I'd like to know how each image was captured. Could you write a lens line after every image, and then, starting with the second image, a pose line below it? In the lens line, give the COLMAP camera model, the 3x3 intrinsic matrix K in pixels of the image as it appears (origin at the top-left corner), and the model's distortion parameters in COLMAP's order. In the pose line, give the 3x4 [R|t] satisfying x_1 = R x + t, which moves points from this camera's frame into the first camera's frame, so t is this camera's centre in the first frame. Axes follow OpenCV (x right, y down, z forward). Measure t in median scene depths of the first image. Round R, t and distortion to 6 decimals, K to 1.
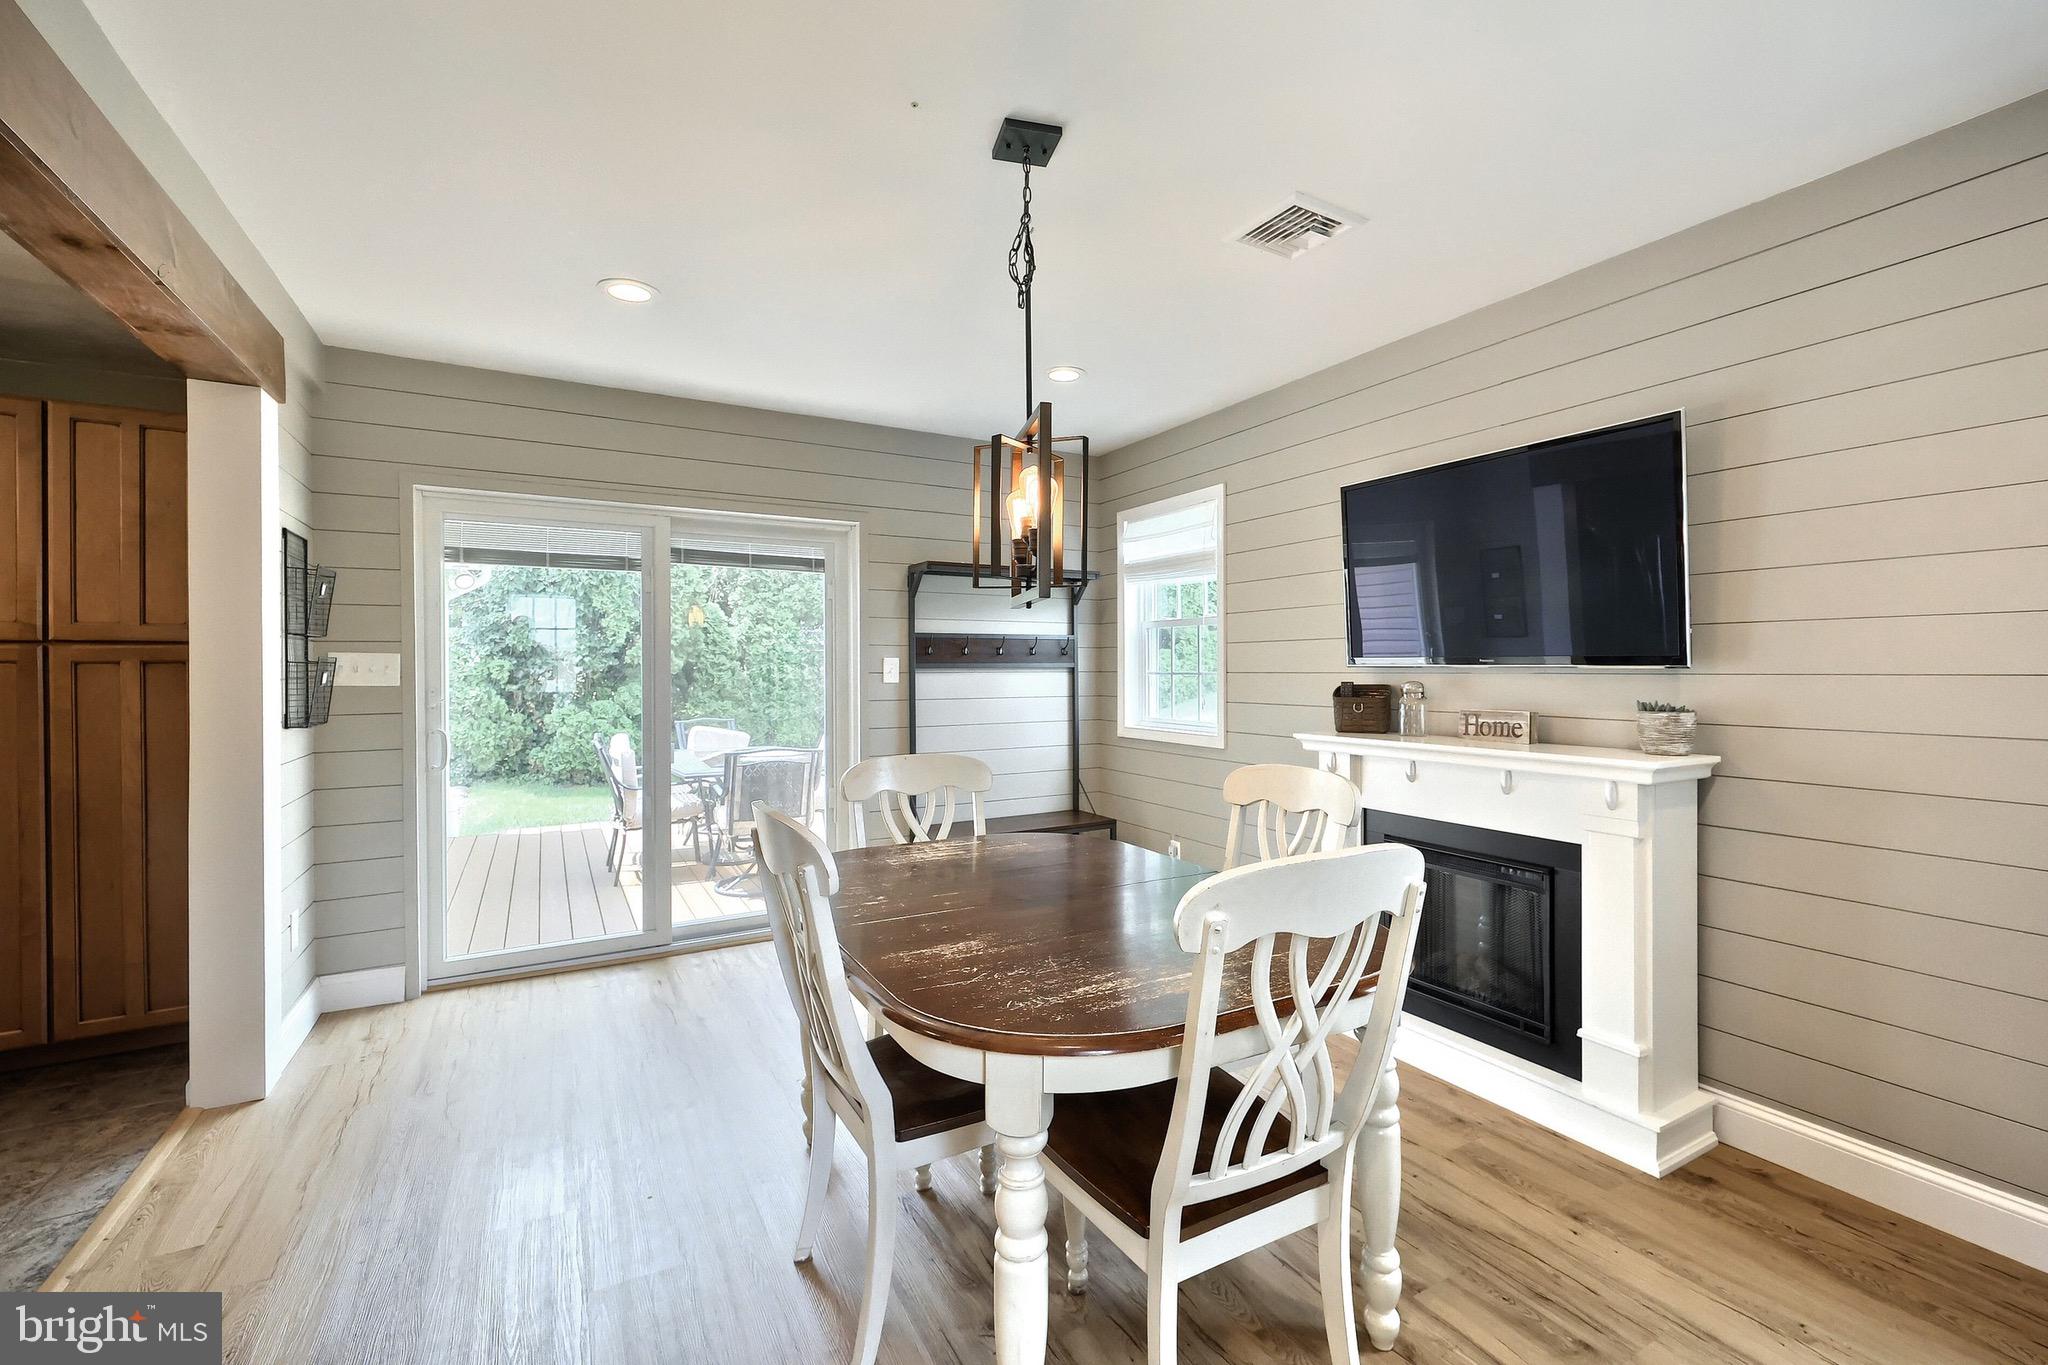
lens RADIAL K [[868.4, 0, 1045.6], [0, 868.4, 679.0], [0, 0, 1]] dist [0.001740, 0.000205]
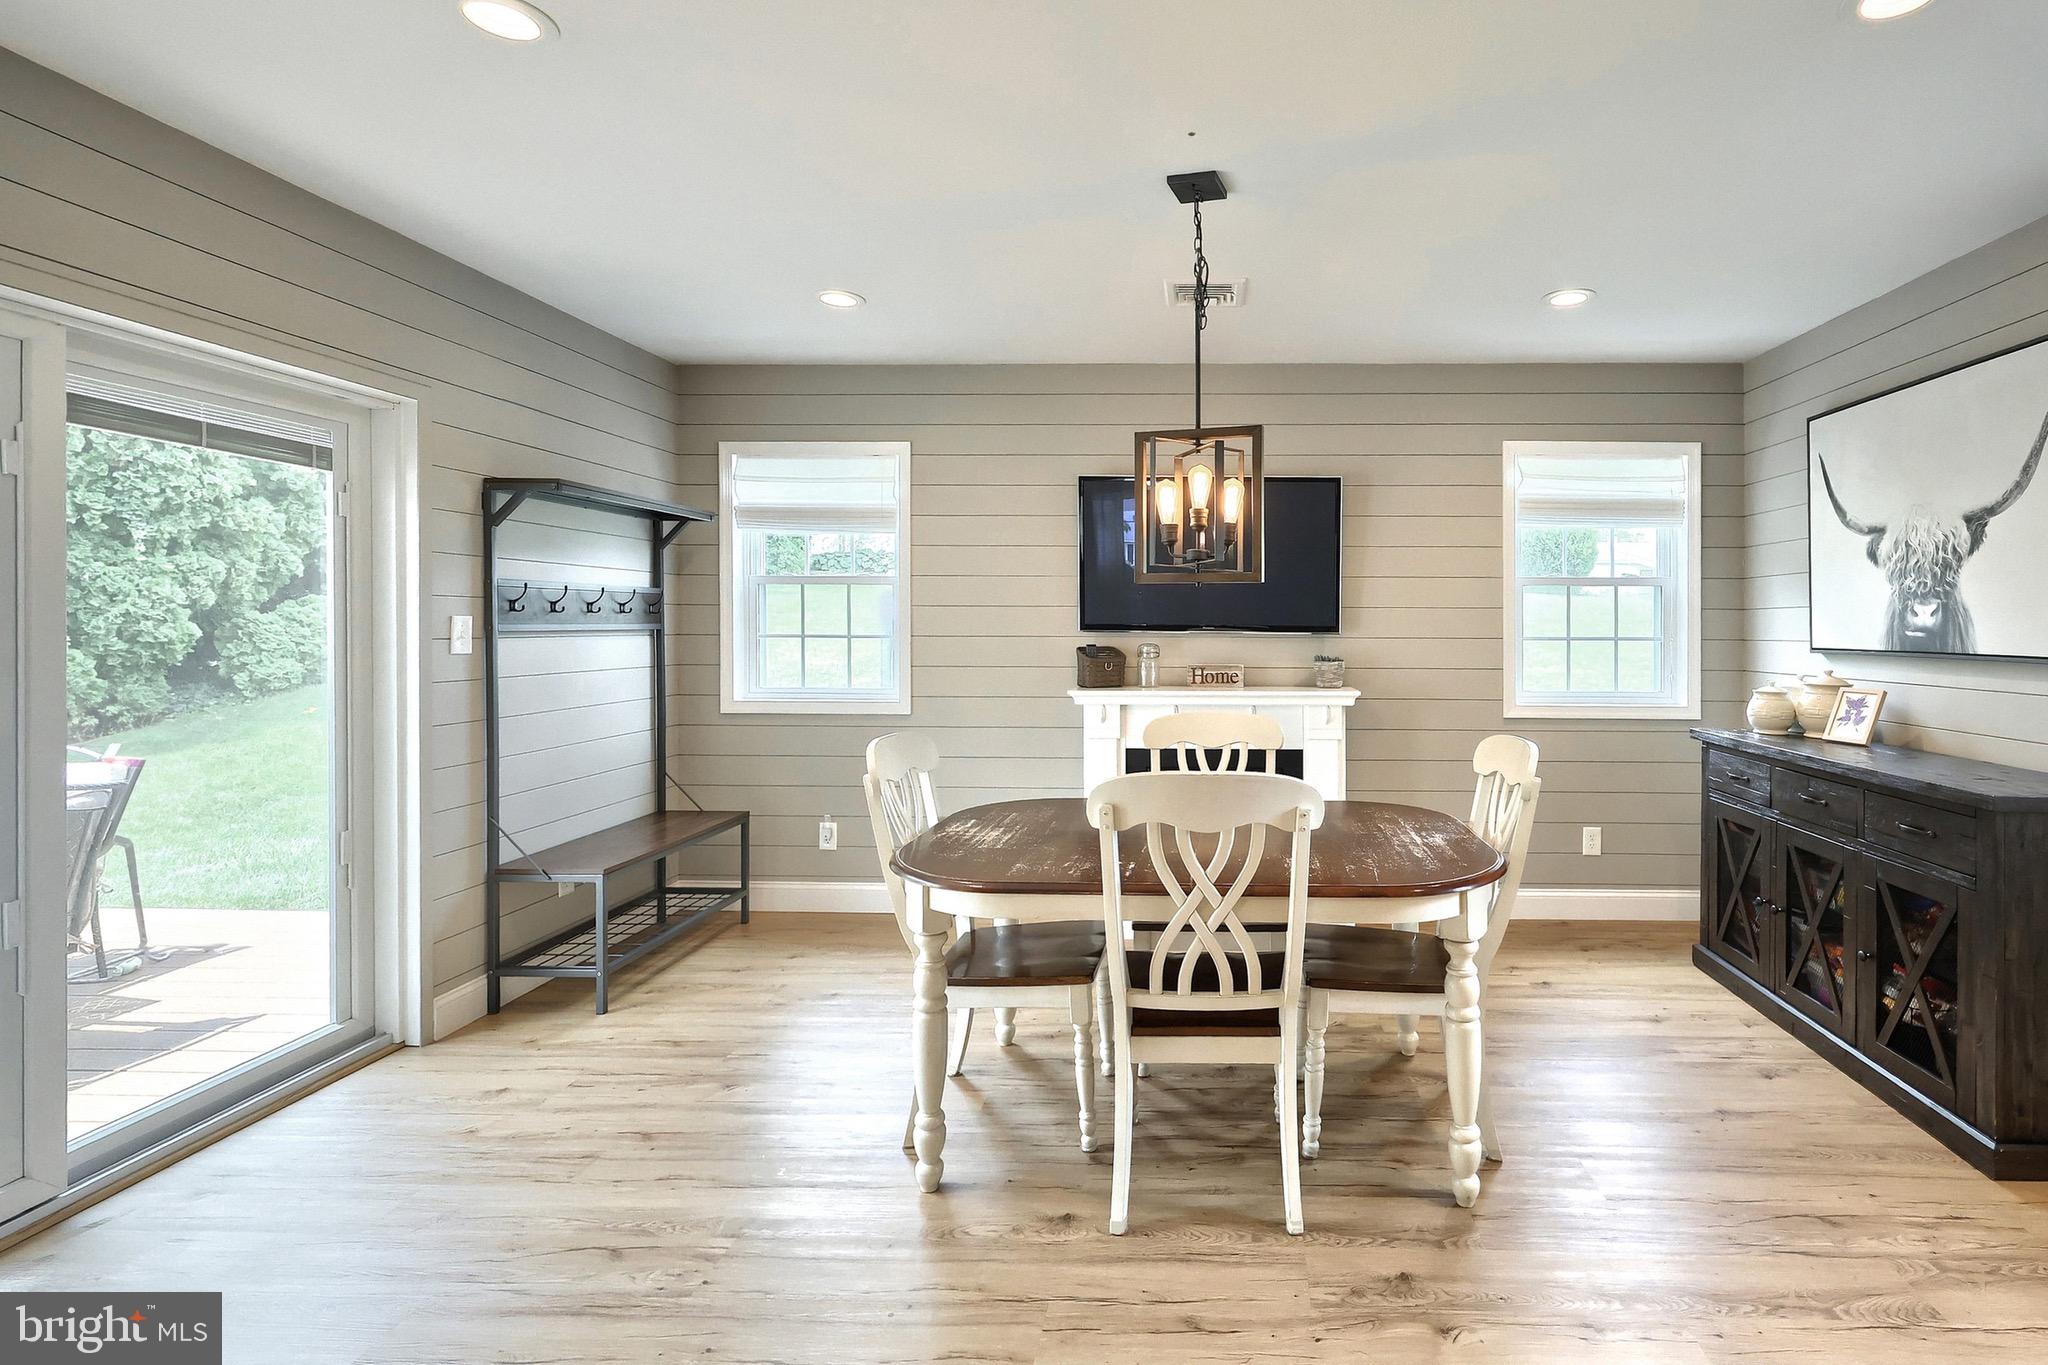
lens RADIAL K [[965.9, 0, 1196.8], [0, 965.9, 625.4], [0, 0, 1]] dist [0.002499, 0.000293]
pose [[0.523308, 0.003982, 0.852134, -0.544593], [0.004610, 0.999961, -0.007504, -0.009506], [-0.852131, 0.007855, 0.523270, 0.158276]]
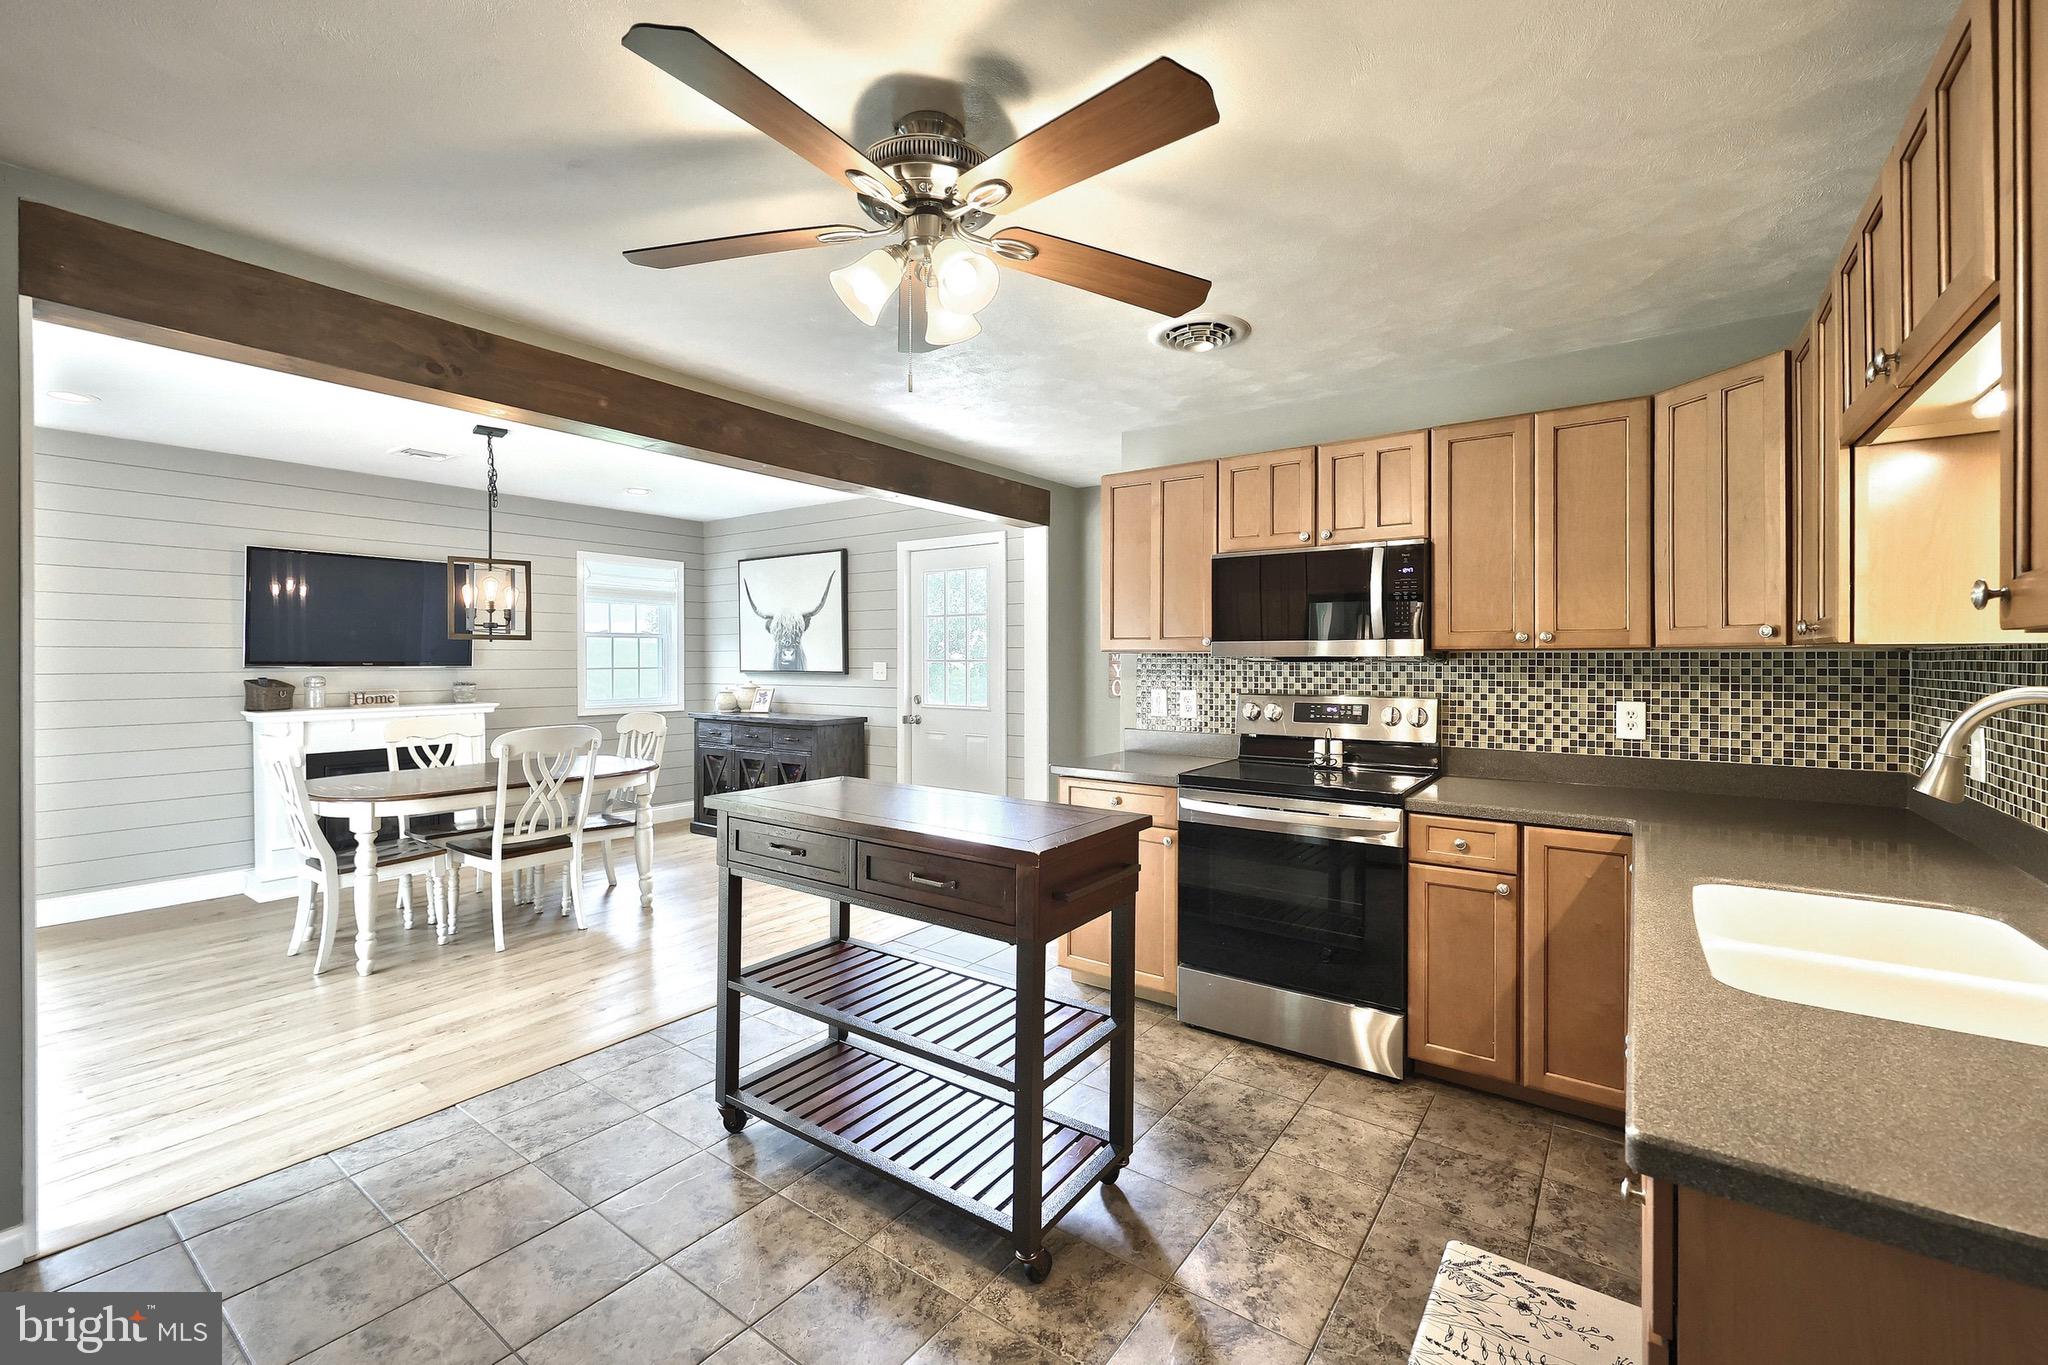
lens RADIAL K [[869.5, 0, 1034.4], [0, 869.5, 649.8], [0, 0, 1]] dist [0.001200, 0.000161]
pose [[-0.409521, 0.012591, 0.912214, -1.258855], [0.013429, 0.999880, -0.007772, -0.012461], [-0.912202, 0.009067, -0.409641, 0.314560]]
